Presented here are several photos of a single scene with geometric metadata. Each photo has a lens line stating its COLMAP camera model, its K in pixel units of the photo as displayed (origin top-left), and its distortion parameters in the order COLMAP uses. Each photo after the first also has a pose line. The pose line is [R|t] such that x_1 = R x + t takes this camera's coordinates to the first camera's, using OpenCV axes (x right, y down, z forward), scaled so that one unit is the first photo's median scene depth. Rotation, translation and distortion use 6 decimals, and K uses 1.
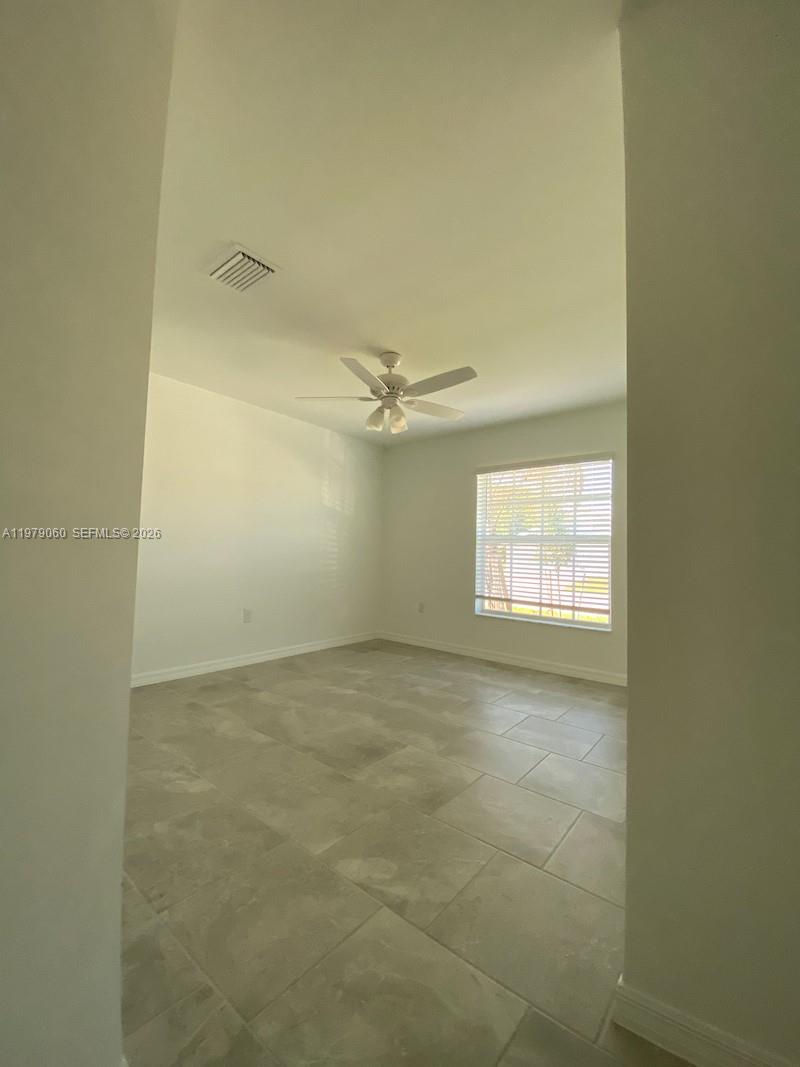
lens RADIAL K [[441.0, 0, 383.6], [0, 441.0, 532.5], [0, 0, 1]] dist [-0.011551, -0.004179]
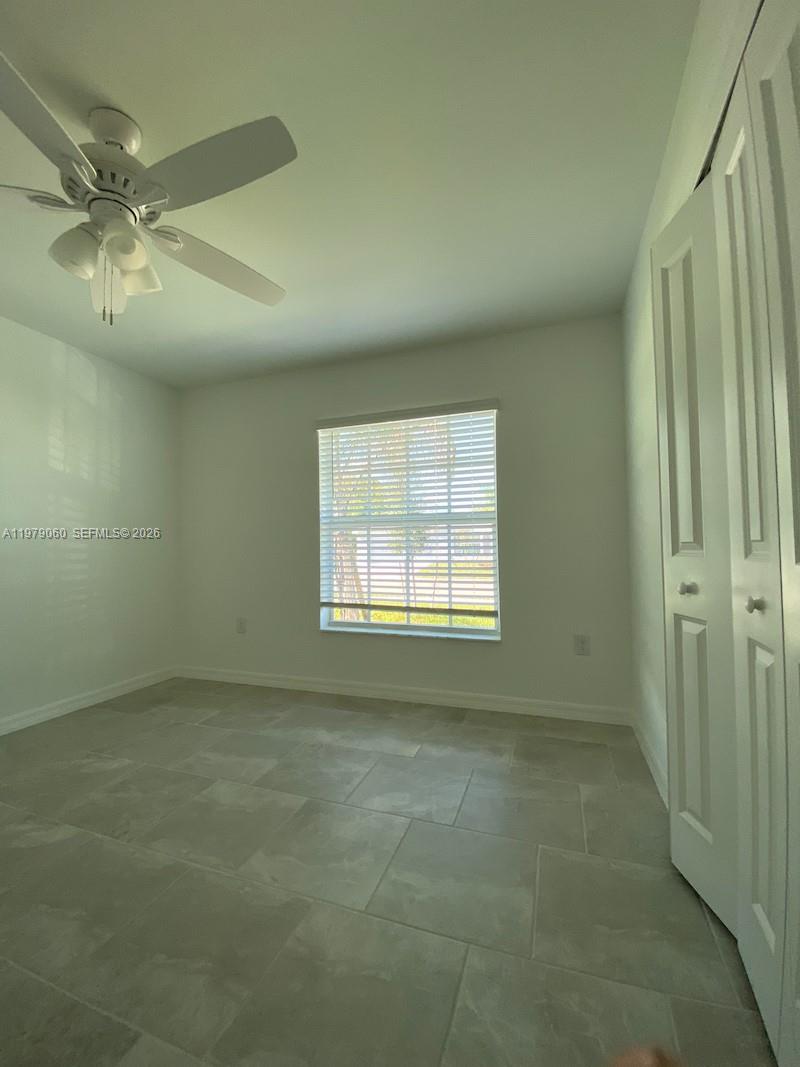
lens RADIAL K [[441.0, 0, 398.2], [0, 441.0, 522.1], [0, 0, 1]] dist [-0.011551, -0.004179]
pose [[0.935143, -0.021484, 0.353618, 0.088631], [0.022723, 0.999742, 0.000649, 0.018878], [-0.353541, 0.007429, 0.935390, 0.333214]]
